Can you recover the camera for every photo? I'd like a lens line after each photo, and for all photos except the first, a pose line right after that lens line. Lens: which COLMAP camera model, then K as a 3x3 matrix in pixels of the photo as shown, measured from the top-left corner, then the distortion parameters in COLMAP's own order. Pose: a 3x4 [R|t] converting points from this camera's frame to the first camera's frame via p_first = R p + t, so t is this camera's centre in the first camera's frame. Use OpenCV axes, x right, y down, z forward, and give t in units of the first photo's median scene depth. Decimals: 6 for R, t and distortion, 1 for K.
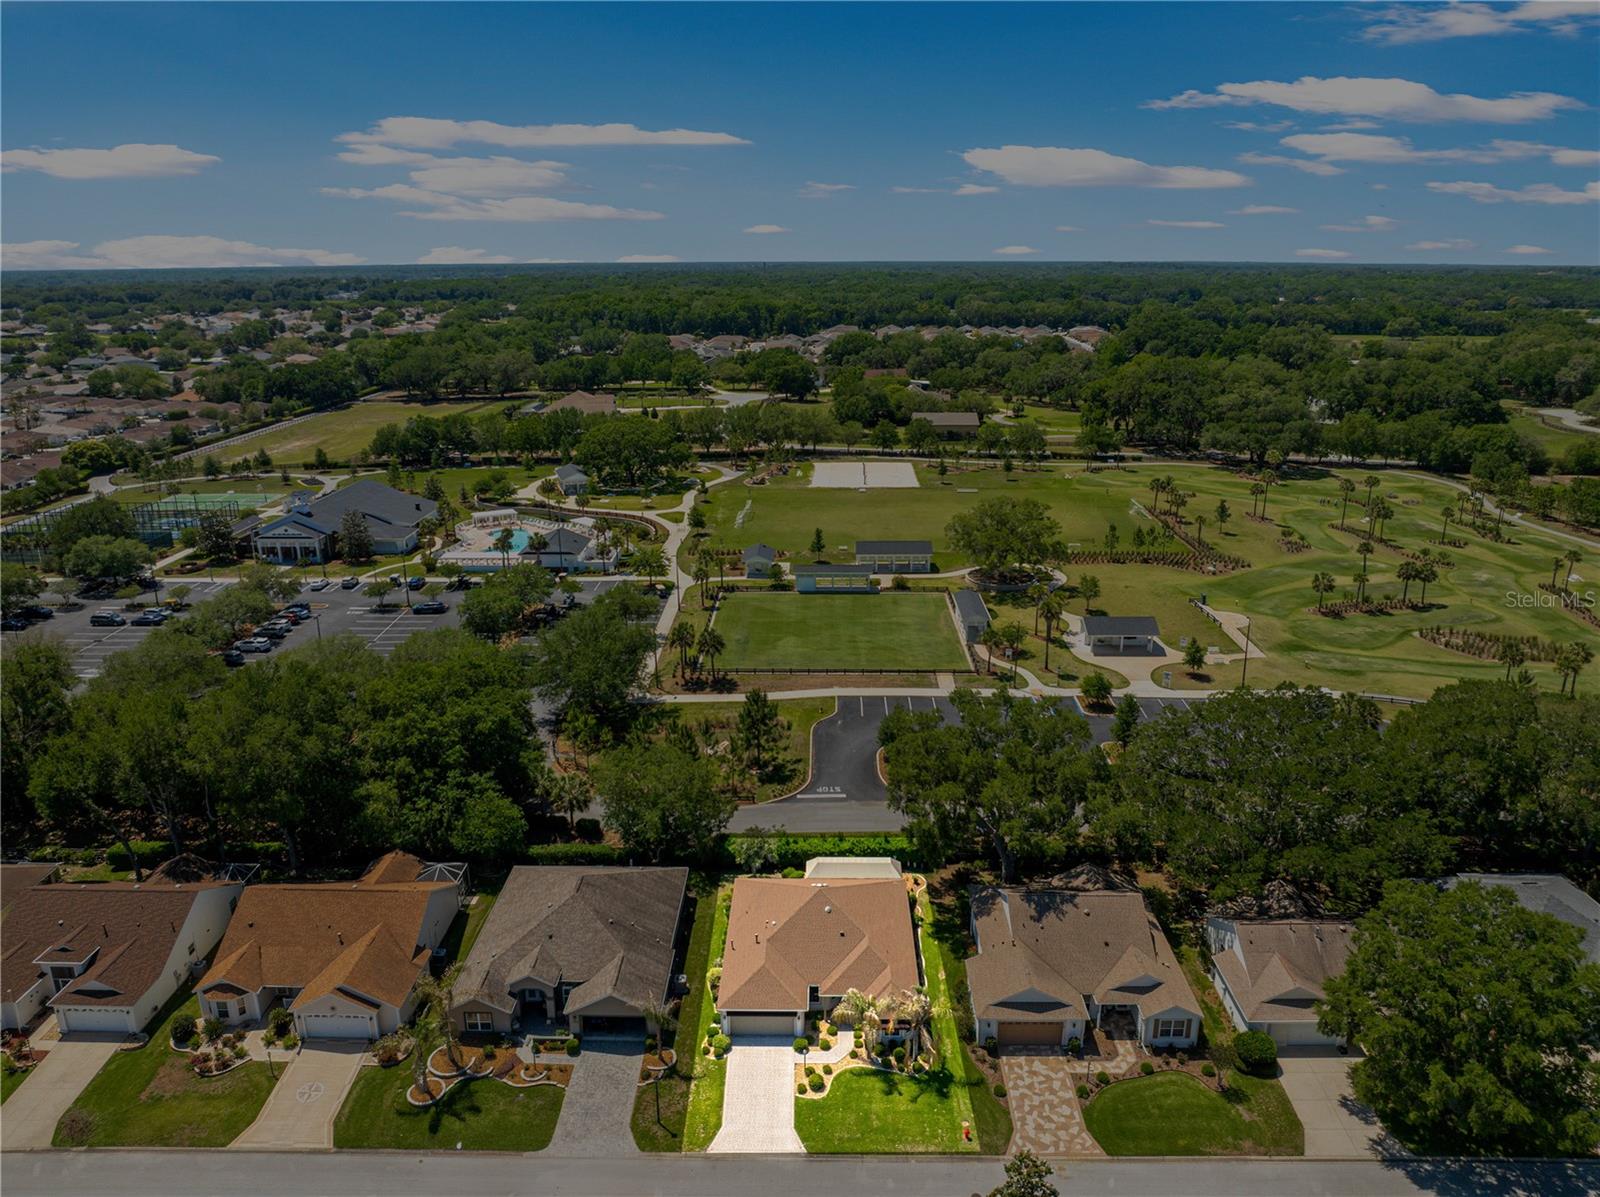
lens RADIAL K [[1131.0, 0, 800.0], [0, 1131.0, 598.5], [0, 0, 1]] dist [-0.031192, 0.028787]
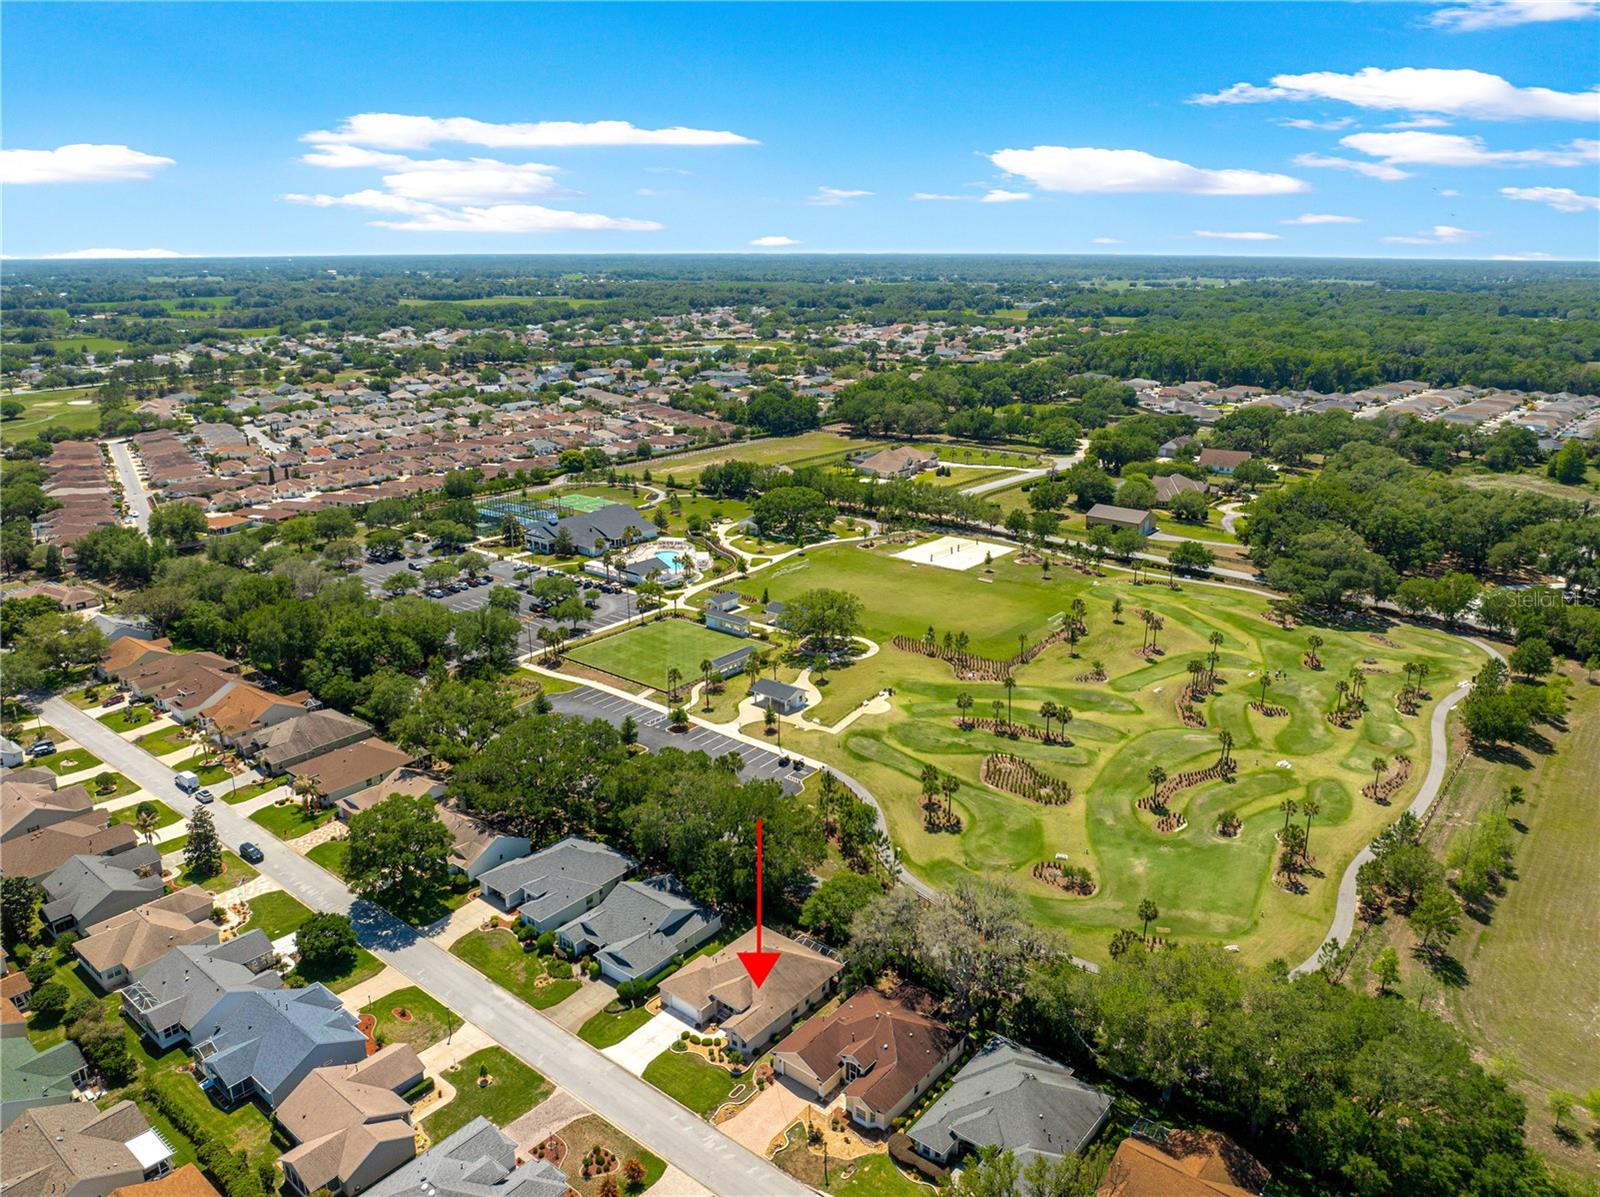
lens RADIAL K [[1126.8, 0, 804.9], [0, 1126.8, 601.1], [0, 0, 1]] dist [-0.037991, 0.003344]
pose [[0.783698, 0.190094, -0.591339, 1.141365], [-0.180101, 0.980664, 0.076561, -0.205938], [0.594458, 0.046500, 0.802781, -0.162229]]
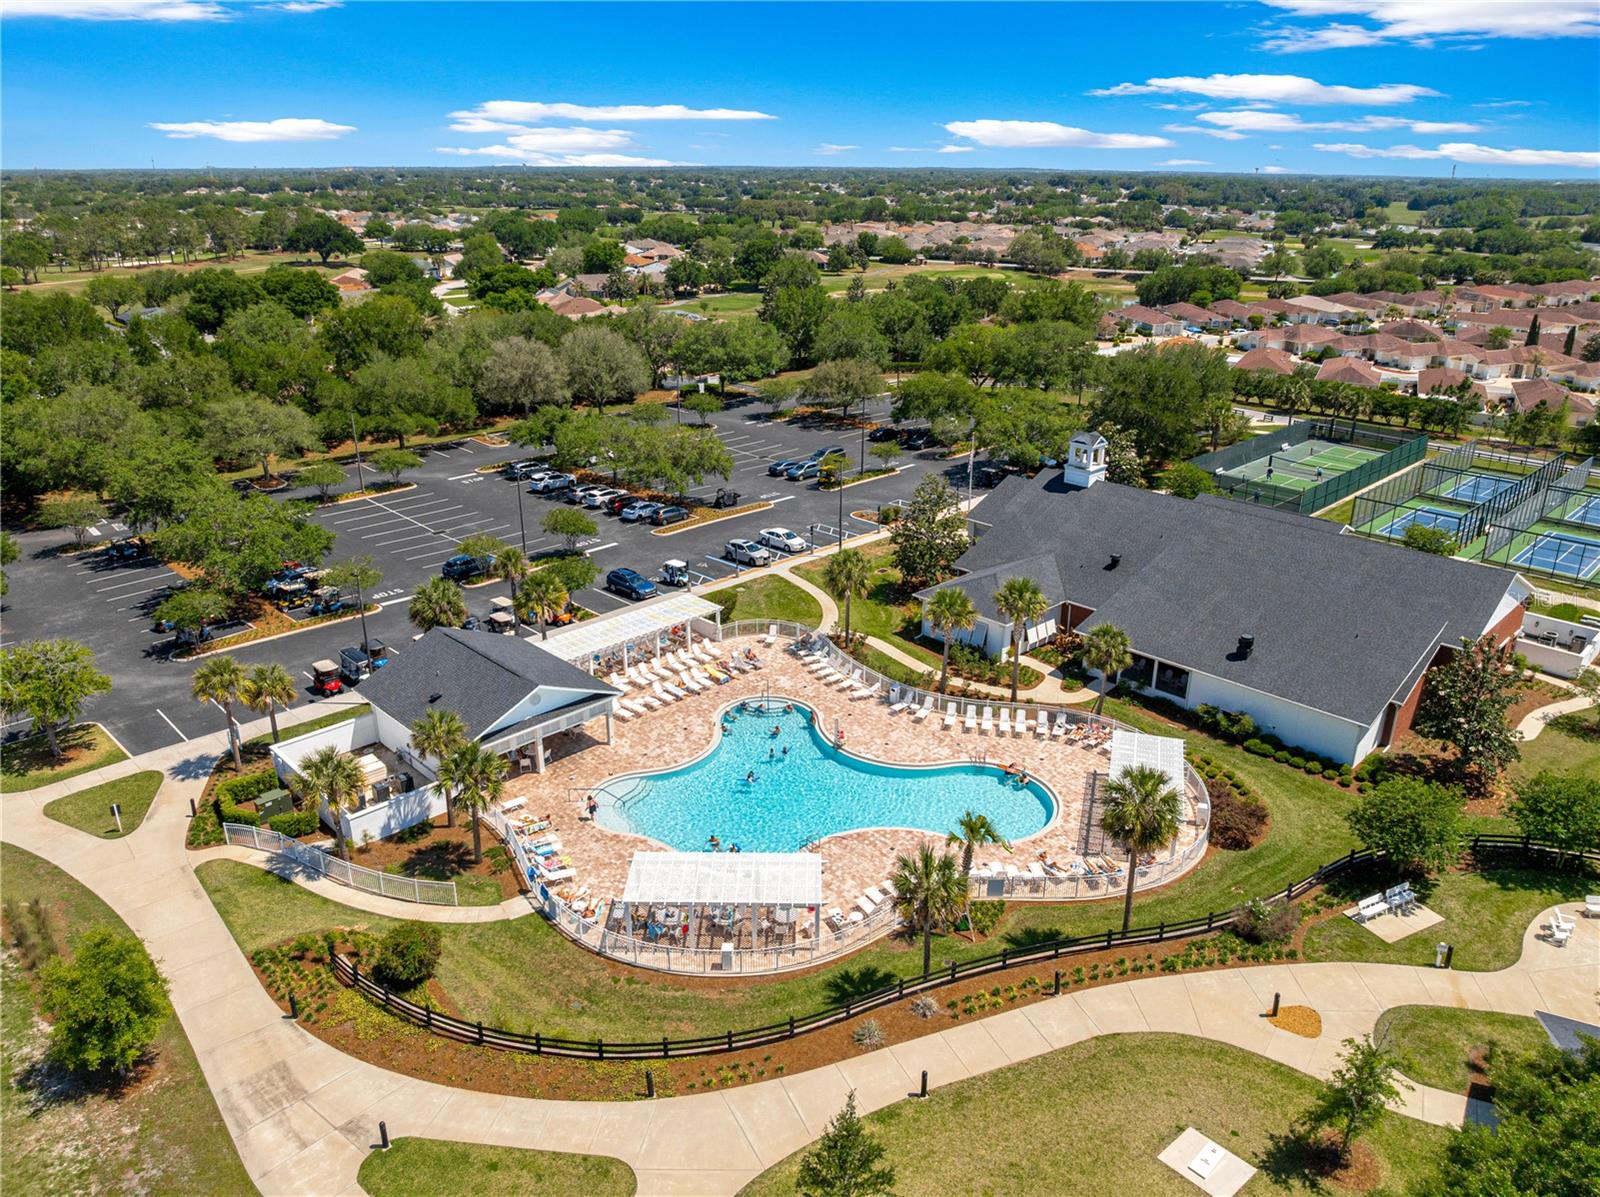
lens RADIAL K [[1126.7, 0, 806.8], [0, 1126.7, 600.1], [0, 0, 1]] dist [-0.051887, 0.024055]
pose [[-0.701106, 0.260621, -0.663722, -0.102678], [-0.206234, 0.816915, 0.538625, -0.325375], [0.682582, 0.514516, -0.518995, 1.546365]]
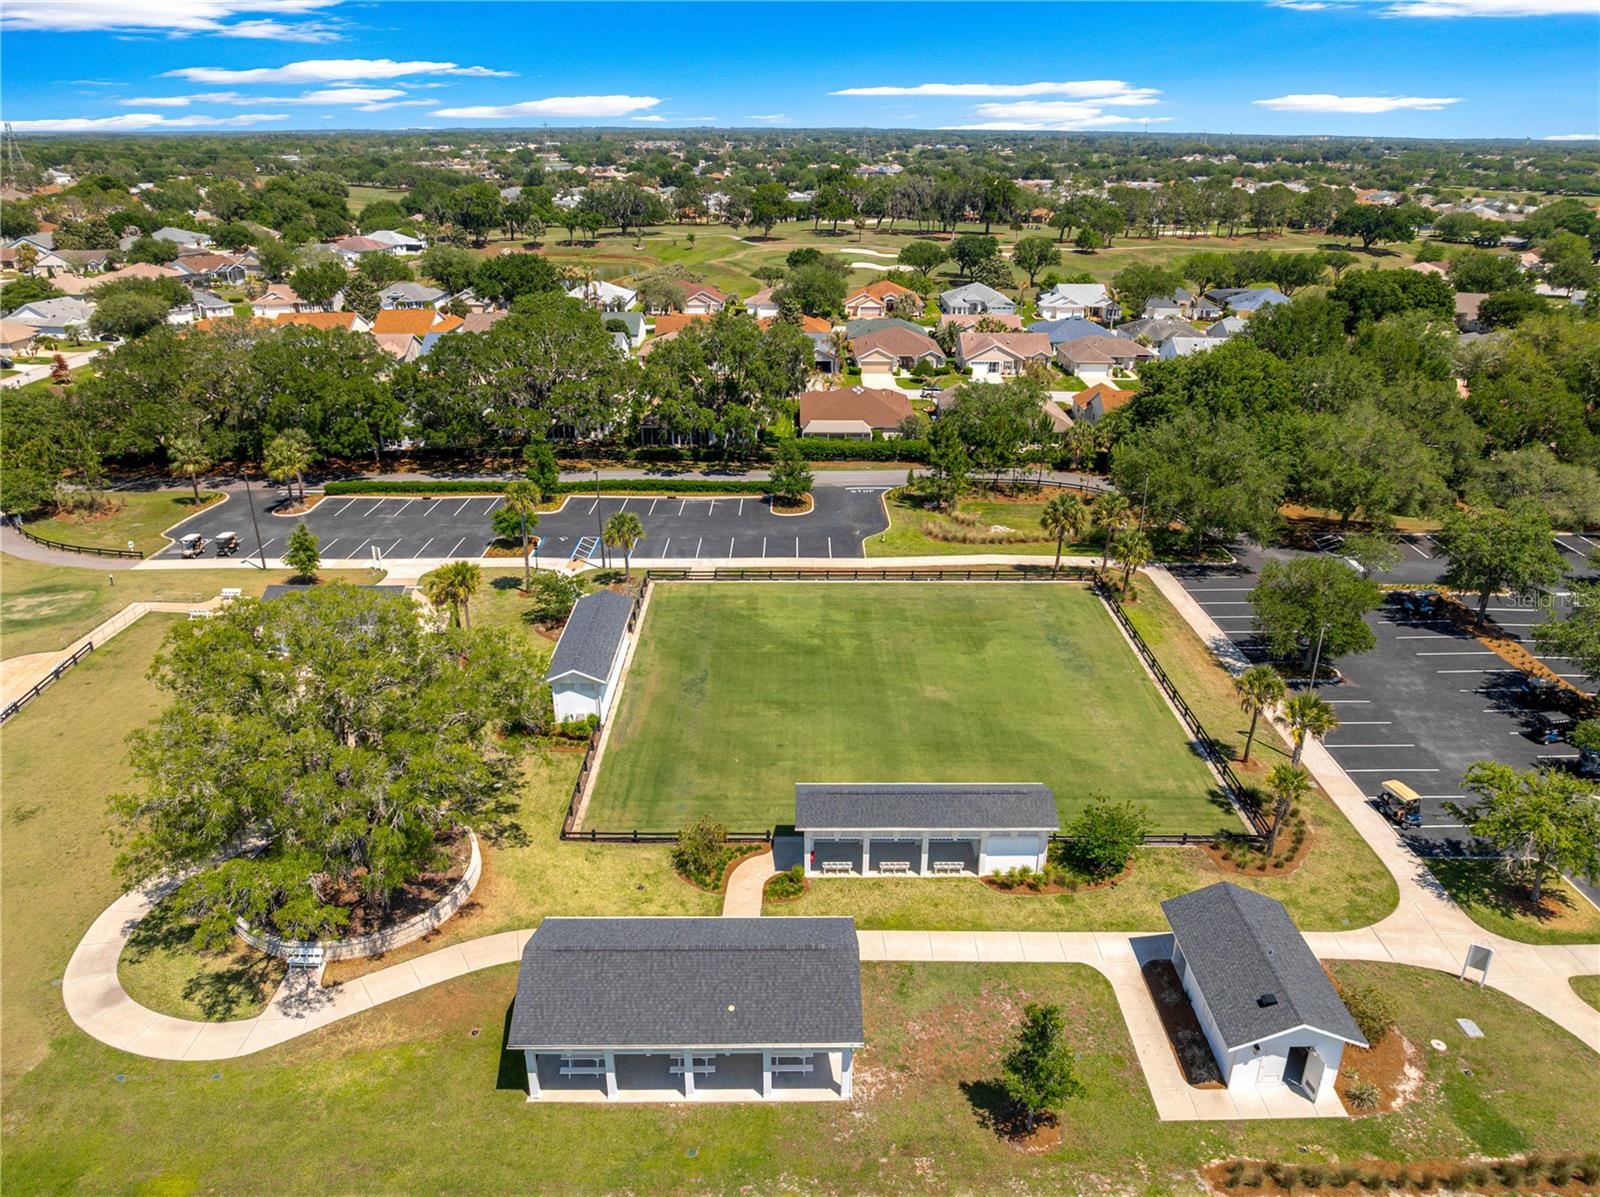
lens RADIAL K [[1126.8, 0, 804.9], [0, 1126.8, 601.1], [0, 0, 1]] dist [-0.037991, 0.003344]
pose [[-0.999726, 0.009381, -0.021454, 0.074199], [-0.006494, 0.769242, 0.638925, -0.304569], [0.022497, 0.638889, -0.768970, 1.387836]]
